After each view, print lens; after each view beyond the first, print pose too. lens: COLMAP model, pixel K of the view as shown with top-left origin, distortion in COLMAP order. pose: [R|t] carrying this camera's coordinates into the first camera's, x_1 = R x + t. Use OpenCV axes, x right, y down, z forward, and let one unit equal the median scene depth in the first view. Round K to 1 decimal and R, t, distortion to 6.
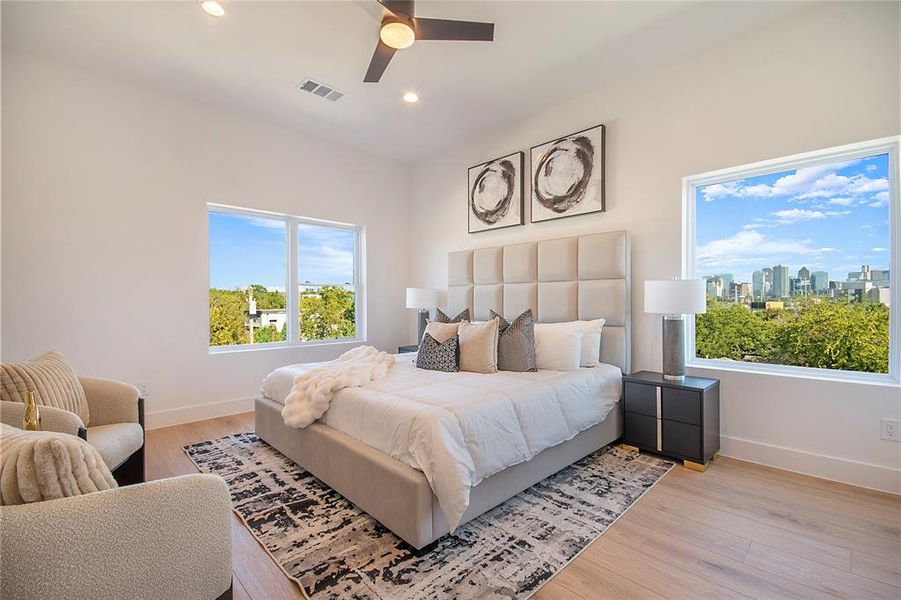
lens RADIAL K [[403.8, 0, 446.5], [0, 403.8, 307.2], [0, 0, 1]] dist [0.001446, -0.000274]
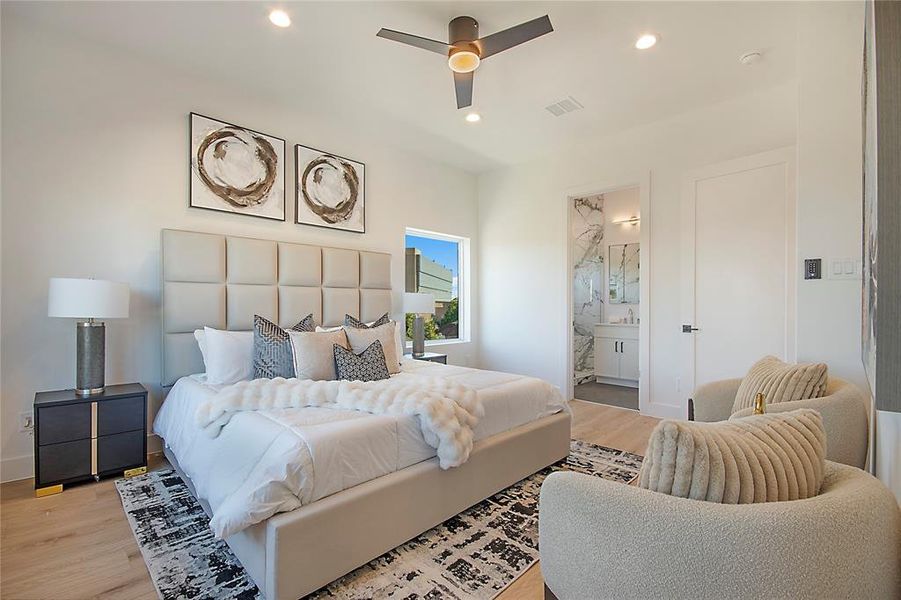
lens RADIAL K [[388.5, 0, 470.9], [0, 388.5, 309.8], [0, 0, 1]] dist [-0.001228, -0.000140]
pose [[-0.050897, 0.001044, 0.998703, -0.855003], [0.023677, 0.999720, 0.000162, 0.003211], [-0.998423, 0.023655, -0.050908, 0.774422]]
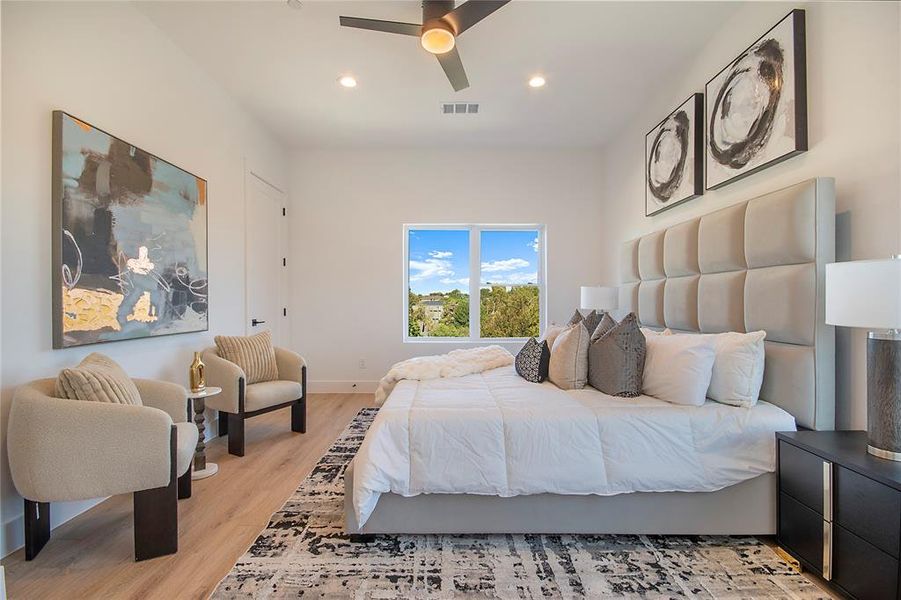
lens RADIAL K [[398.2, 0, 452.0], [0, 398.2, 306.5], [0, 0, 1]] dist [-0.000668, -0.000448]
pose [[0.713387, 0.010374, -0.700694, 0.456488], [-0.010929, 0.999934, 0.003677, -0.004814], [0.700685, 0.005035, 0.713453, 0.232900]]
